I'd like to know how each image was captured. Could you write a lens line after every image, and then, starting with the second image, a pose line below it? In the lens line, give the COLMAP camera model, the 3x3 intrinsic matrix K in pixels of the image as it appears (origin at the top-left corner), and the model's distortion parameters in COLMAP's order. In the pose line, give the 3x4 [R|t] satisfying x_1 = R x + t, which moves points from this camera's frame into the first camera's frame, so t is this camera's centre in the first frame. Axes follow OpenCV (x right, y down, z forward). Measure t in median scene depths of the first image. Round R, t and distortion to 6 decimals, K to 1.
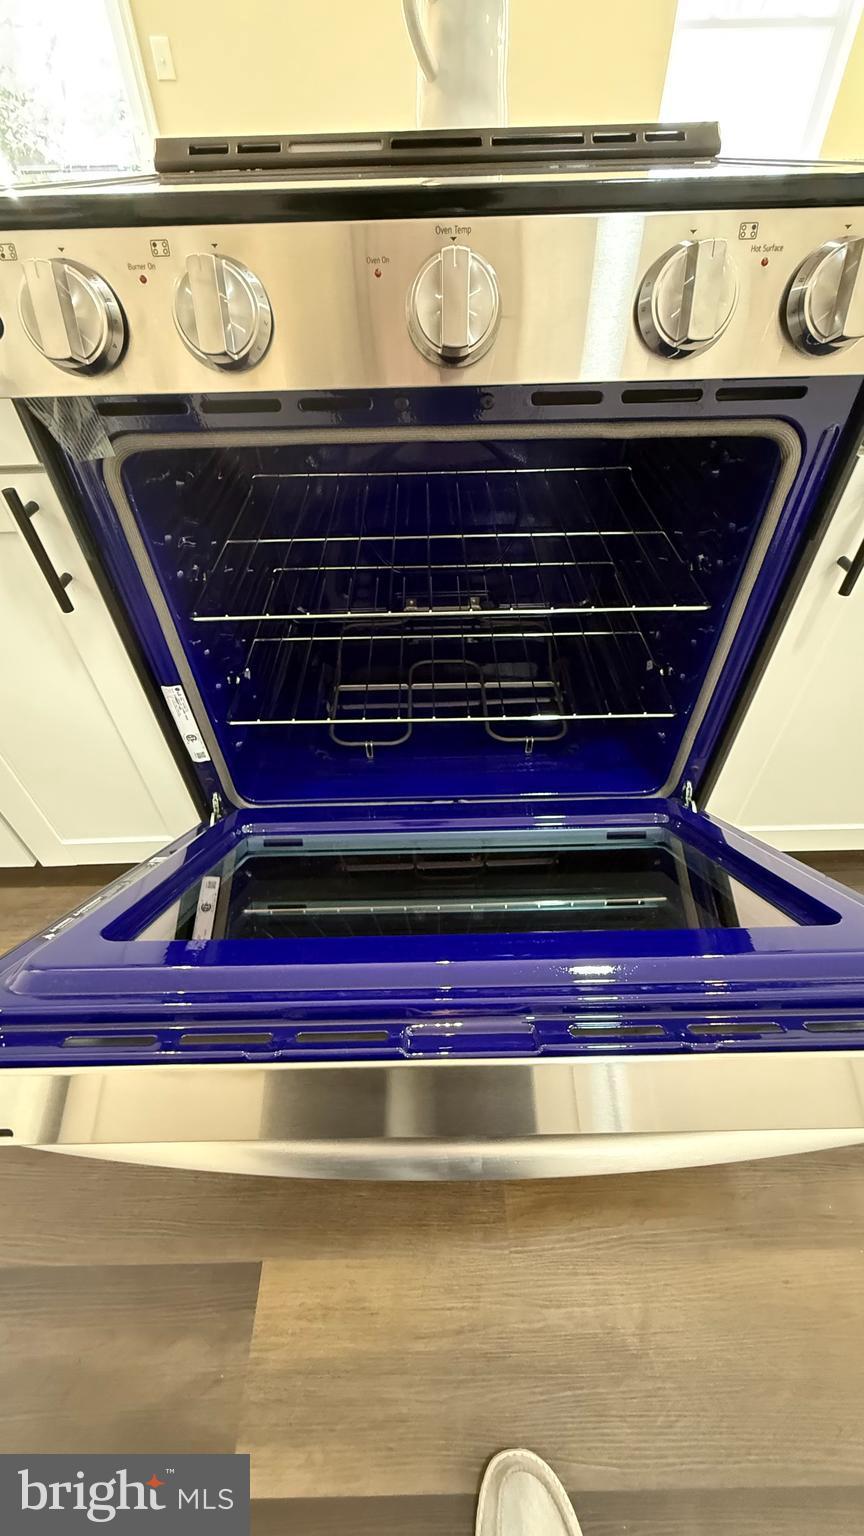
lens RADIAL K [[603.5, 0, 429.0], [0, 603.5, 763.8], [0, 0, 1]] dist [-0.000016, -0.000067]
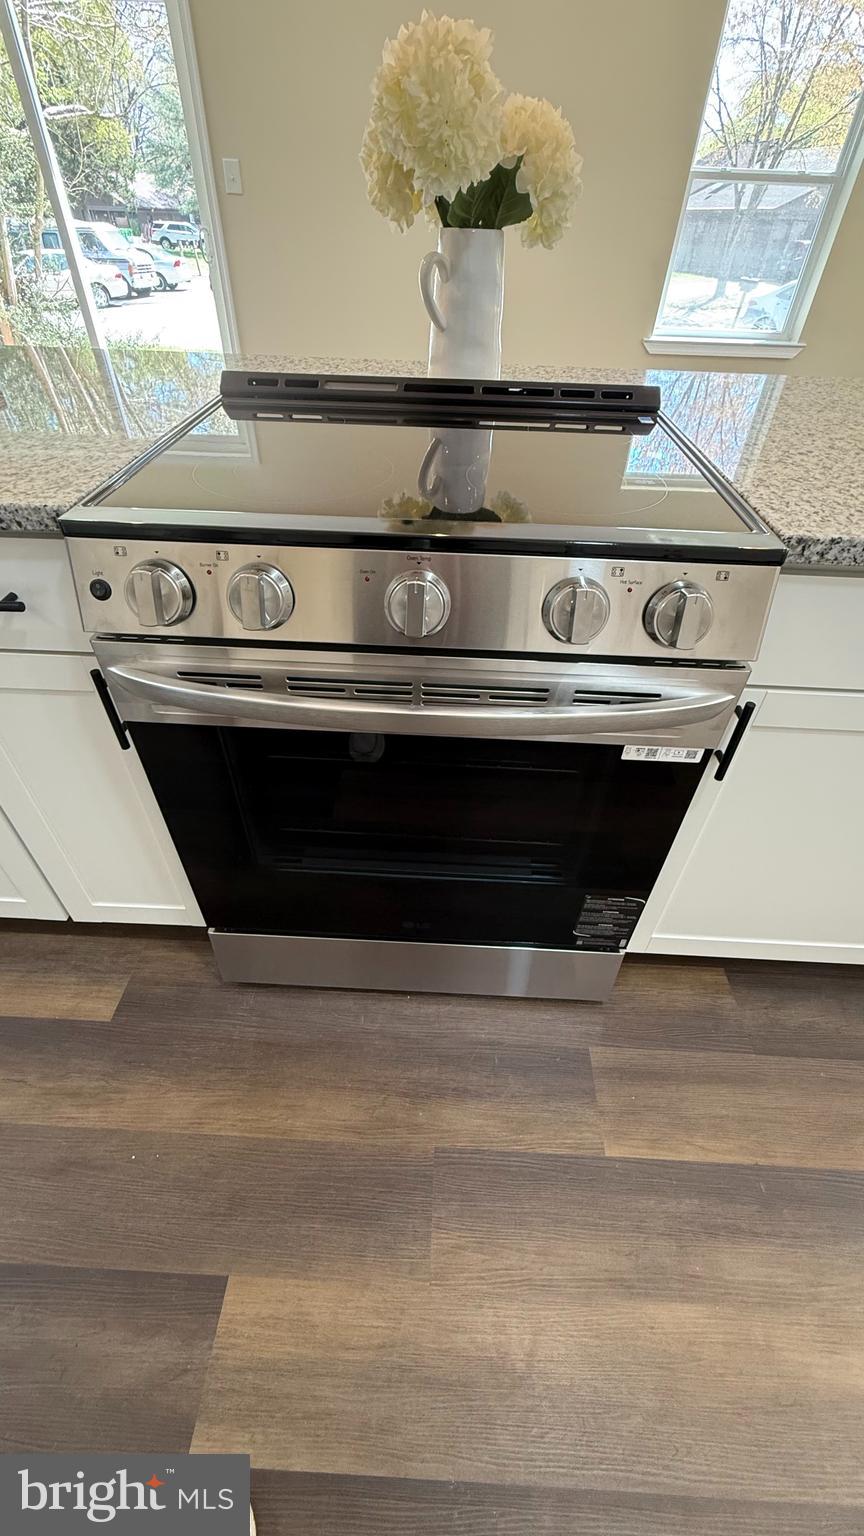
lens RADIAL K [[603.5, 0, 429.0], [0, 603.5, 763.8], [0, 0, 1]] dist [-0.000016, -0.000067]
pose [[0.997365, 0.071504, -0.012242, 0.077519], [-0.072018, 0.996220, -0.048569, -0.200881], [0.008723, 0.049323, 0.998745, -0.300580]]
